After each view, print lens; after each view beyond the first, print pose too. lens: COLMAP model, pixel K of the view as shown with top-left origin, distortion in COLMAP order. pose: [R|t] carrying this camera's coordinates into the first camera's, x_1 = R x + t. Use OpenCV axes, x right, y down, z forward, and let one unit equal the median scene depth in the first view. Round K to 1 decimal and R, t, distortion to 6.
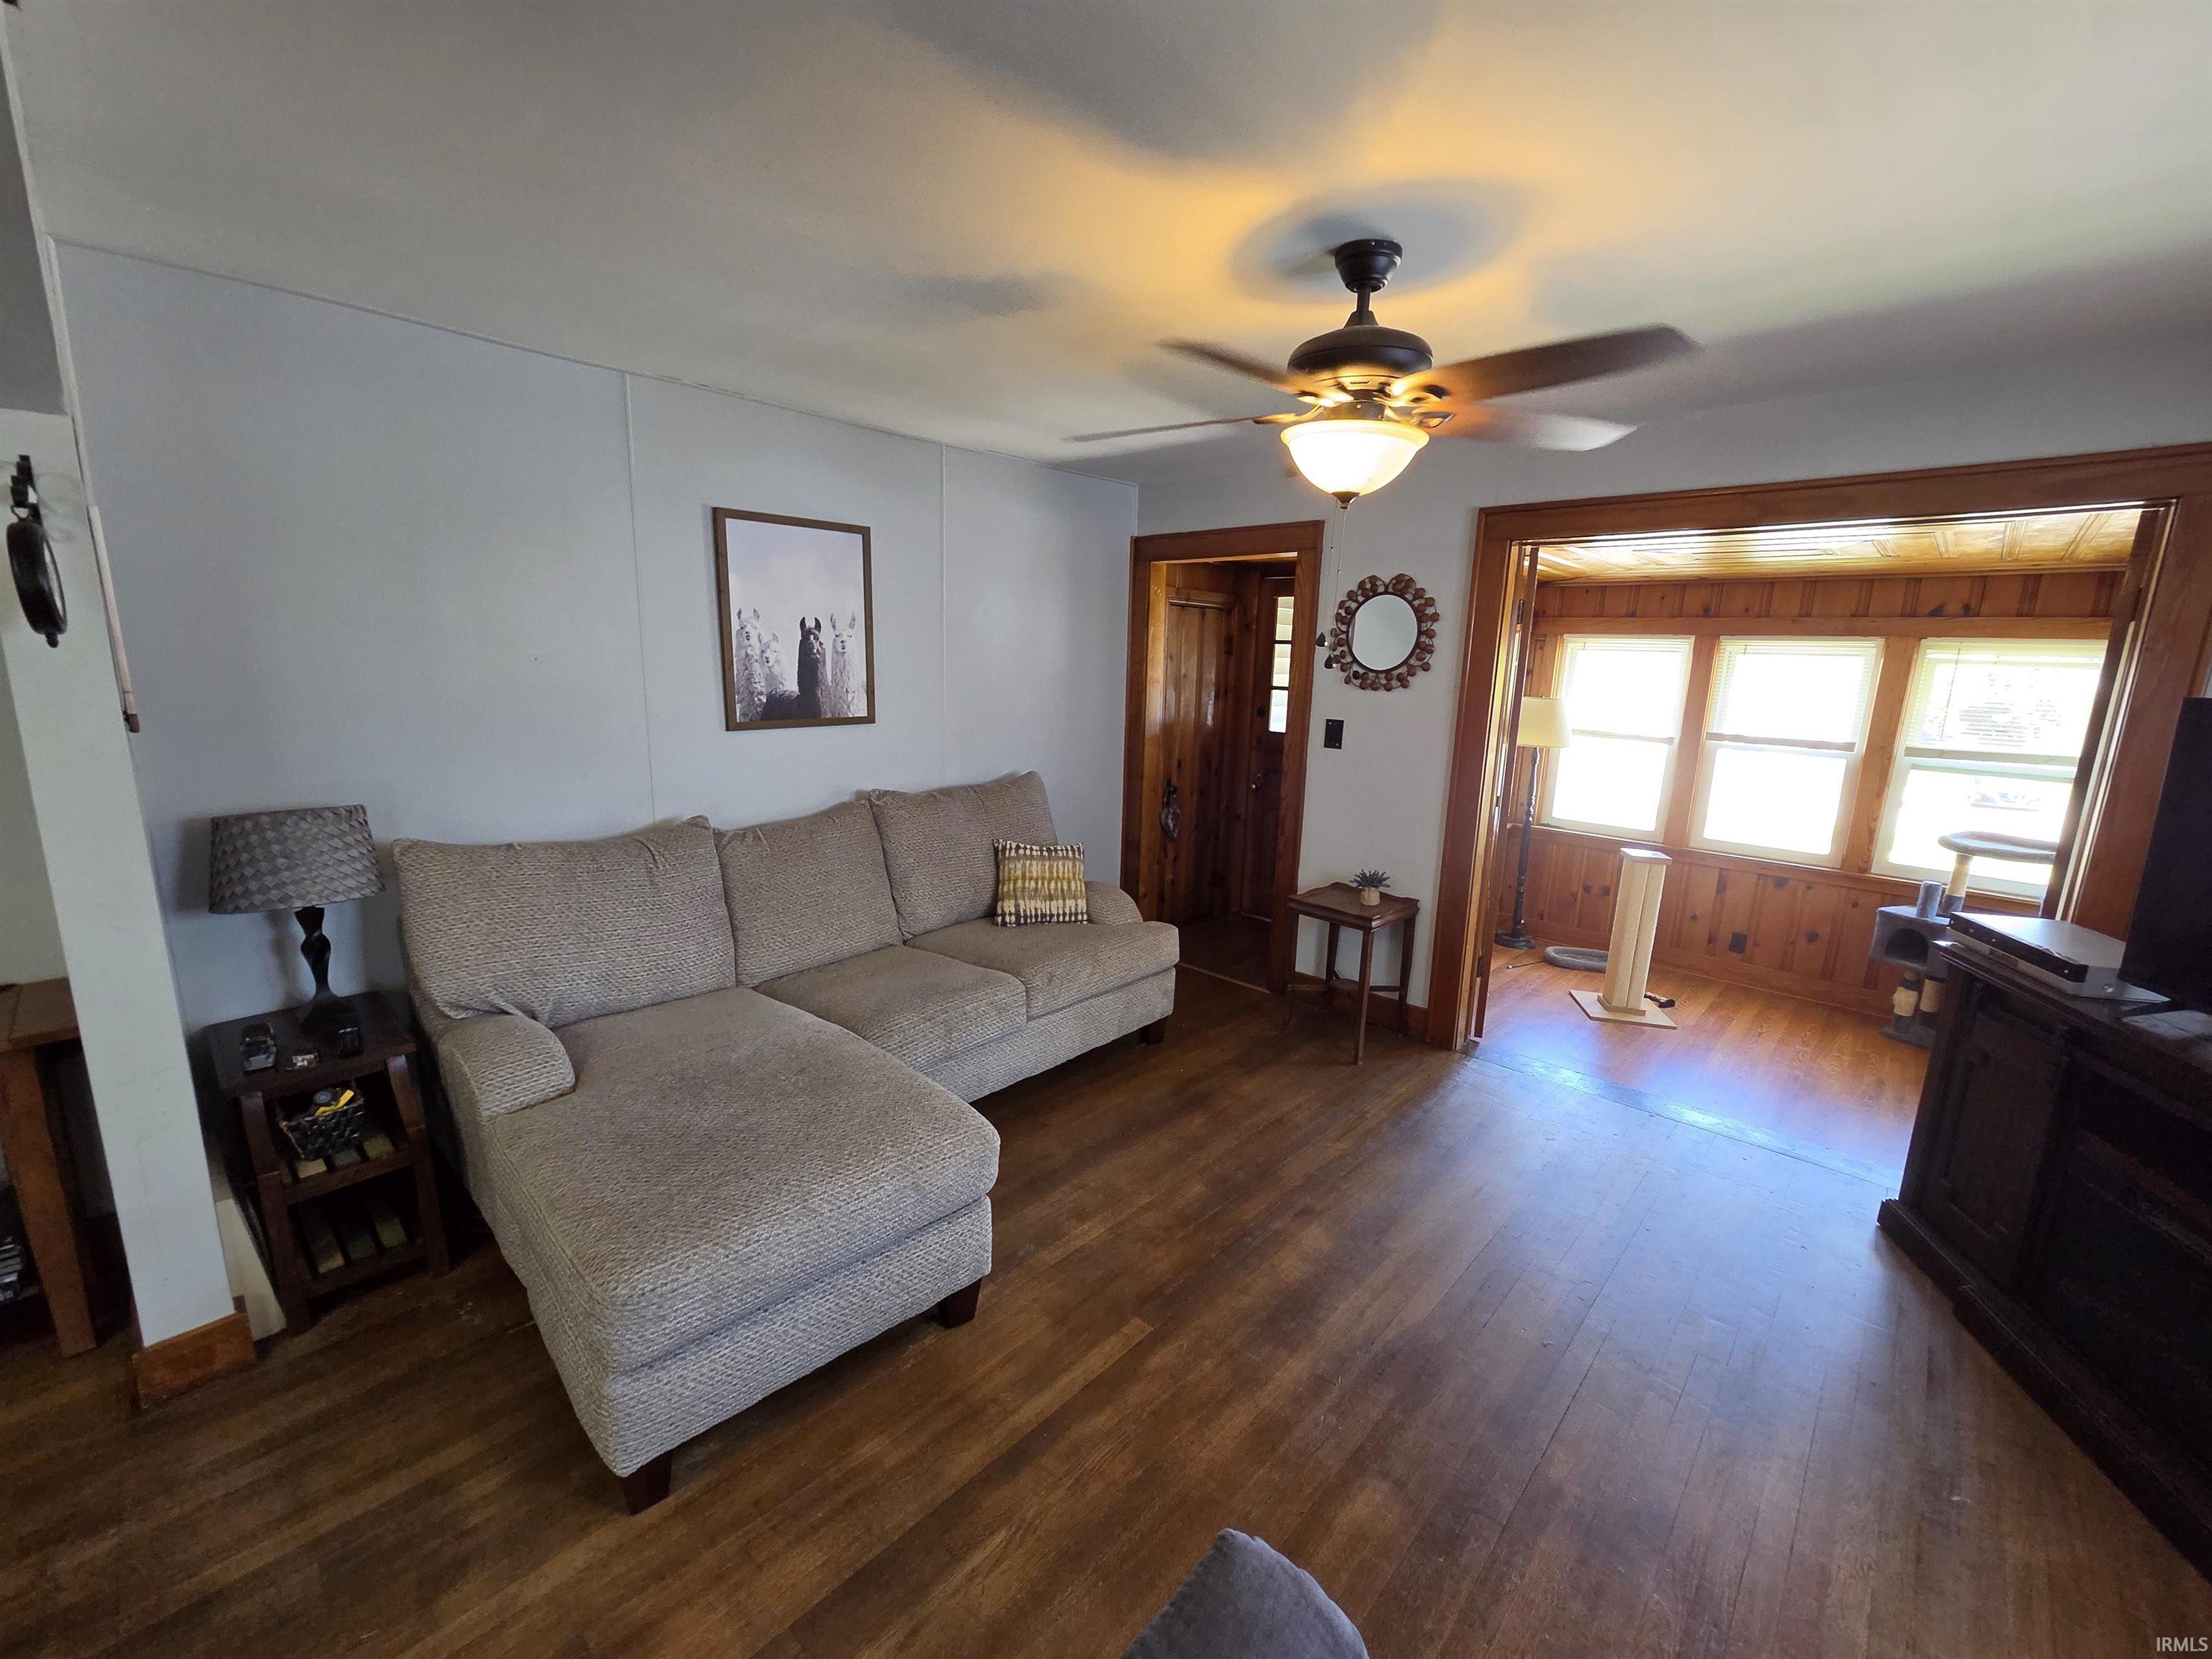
lens RADIAL K [[902.3, 0, 1115.9], [0, 902.3, 835.6], [0, 0, 1]] dist [-0.000533, 0.000090]
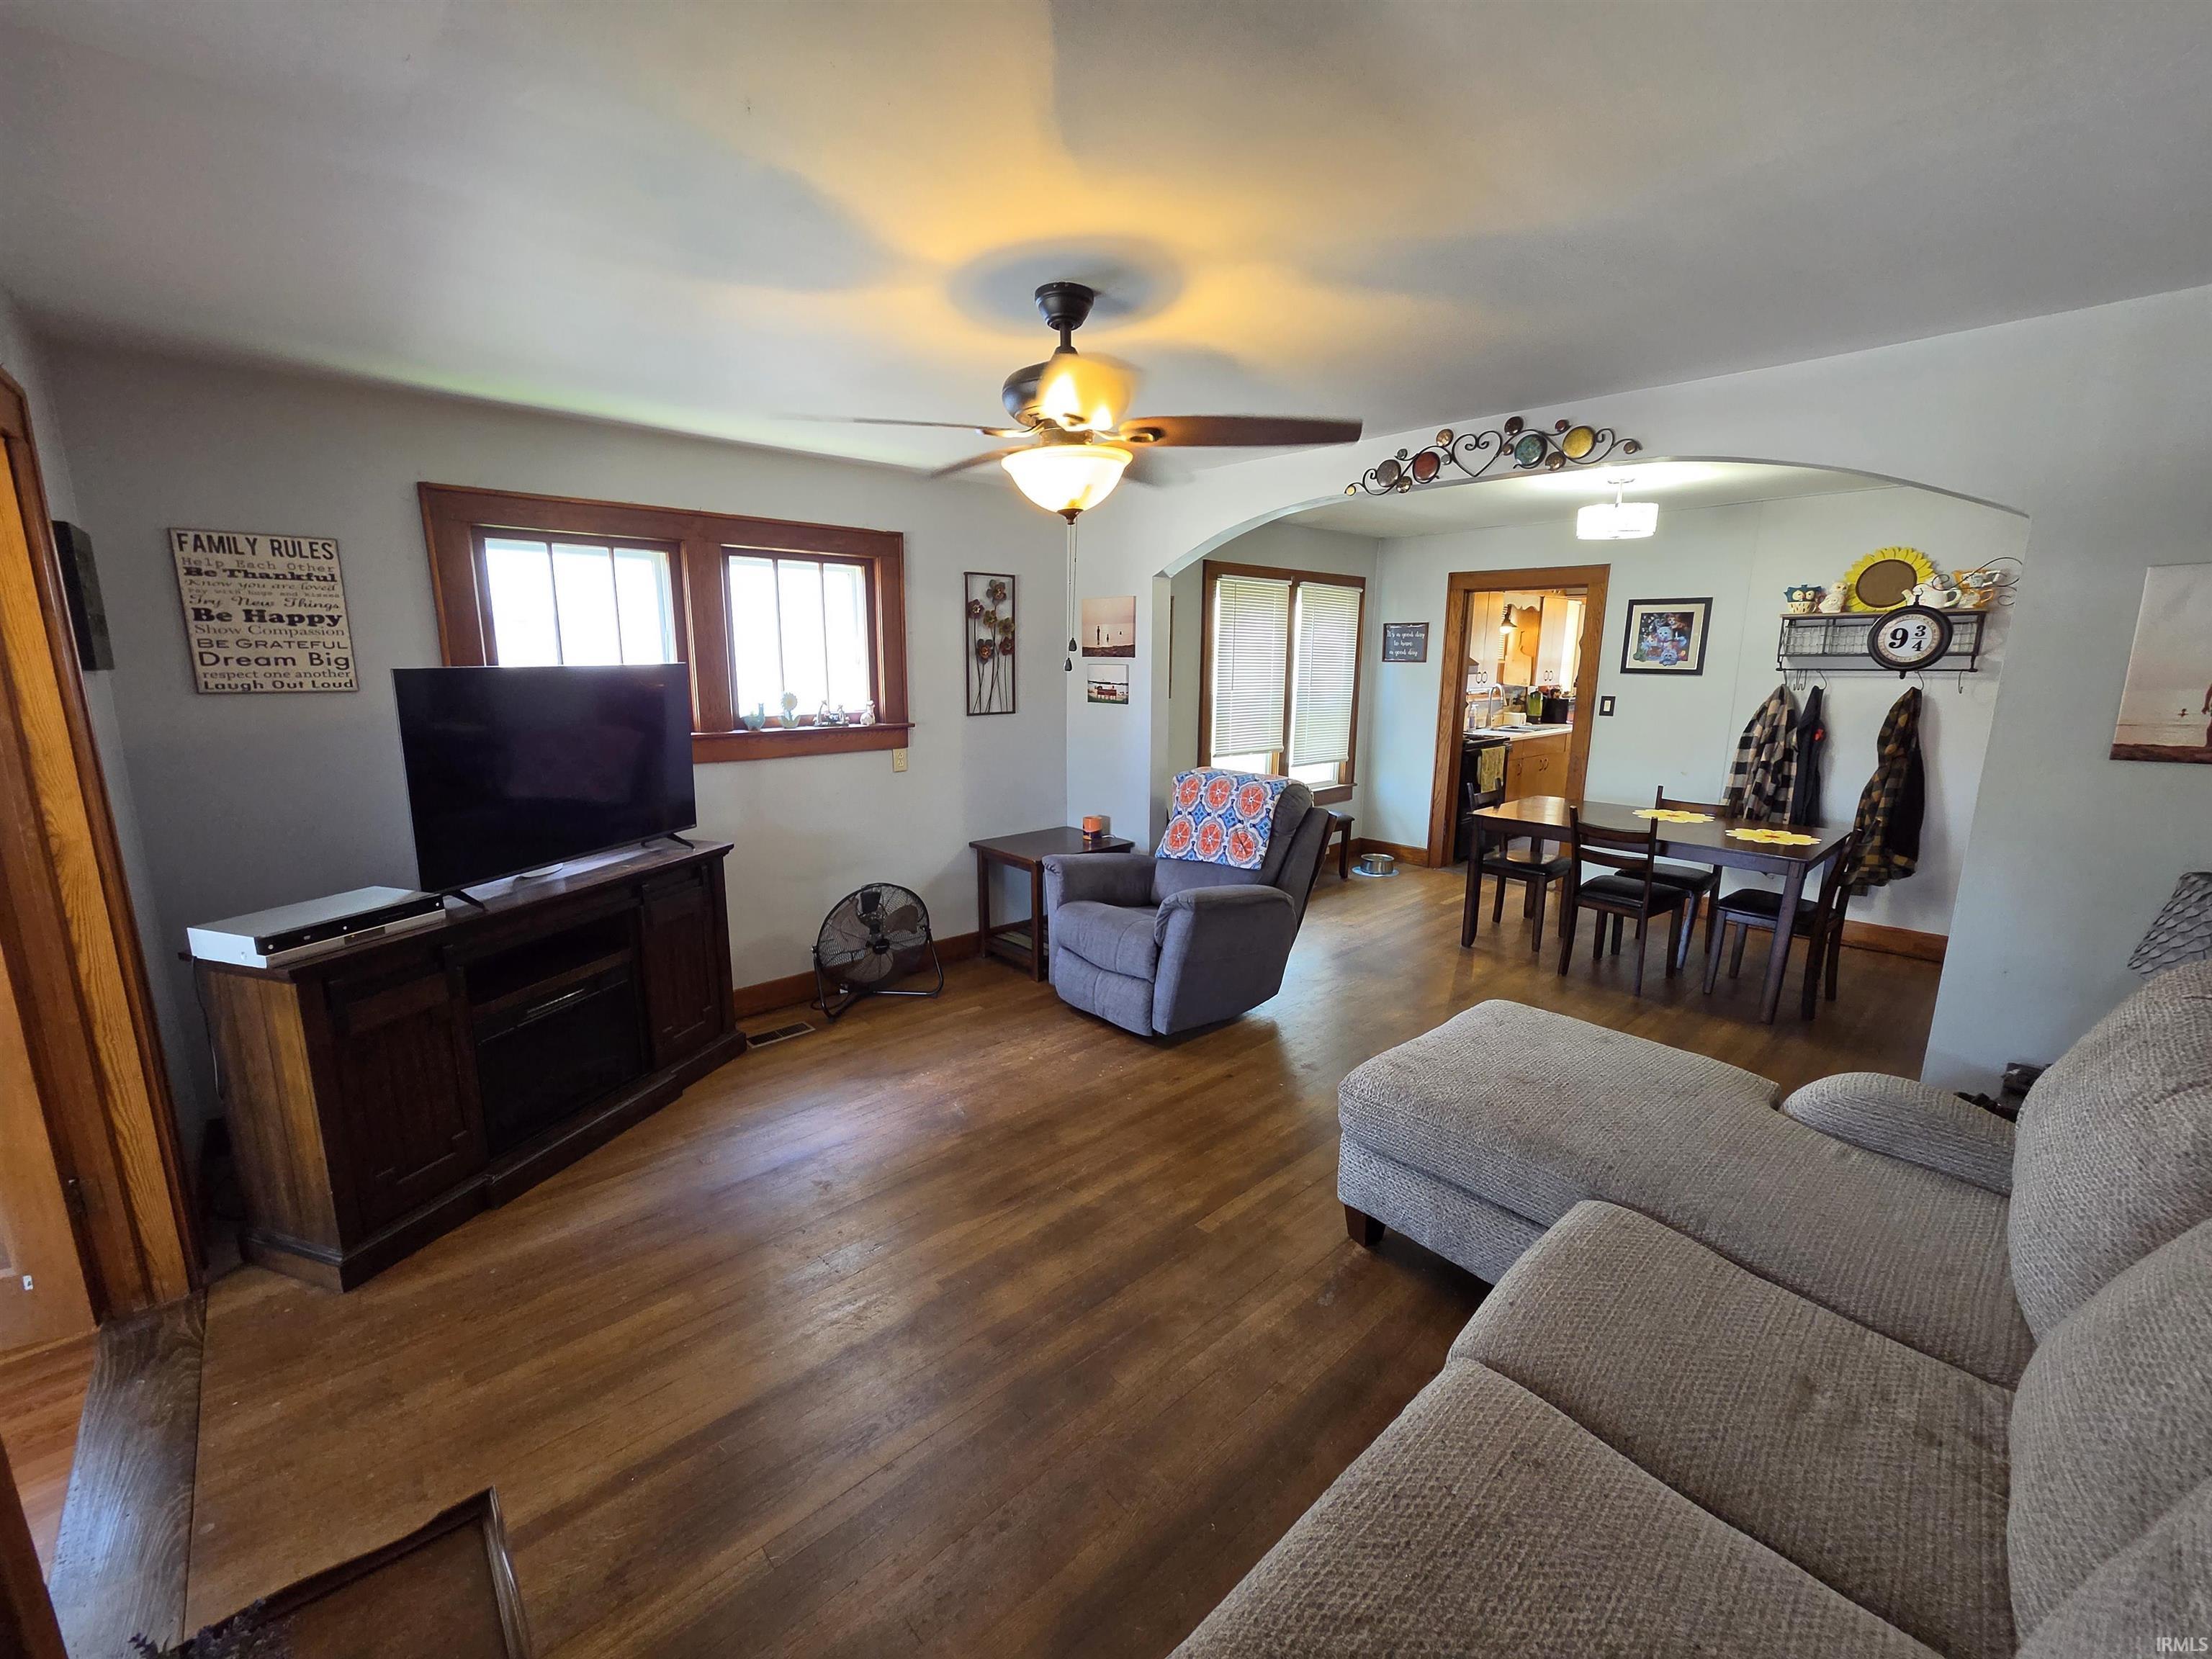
lens RADIAL K [[889.8, 0, 1106.0], [0, 889.8, 829.5], [0, 0, 1]] dist [0.000104, -0.000010]
pose [[-0.995686, -0.048372, 0.079178, 0.053396], [-0.013477, 0.919699, 0.392392, -0.234895], [-0.091801, 0.389632, -0.916384, 1.121046]]
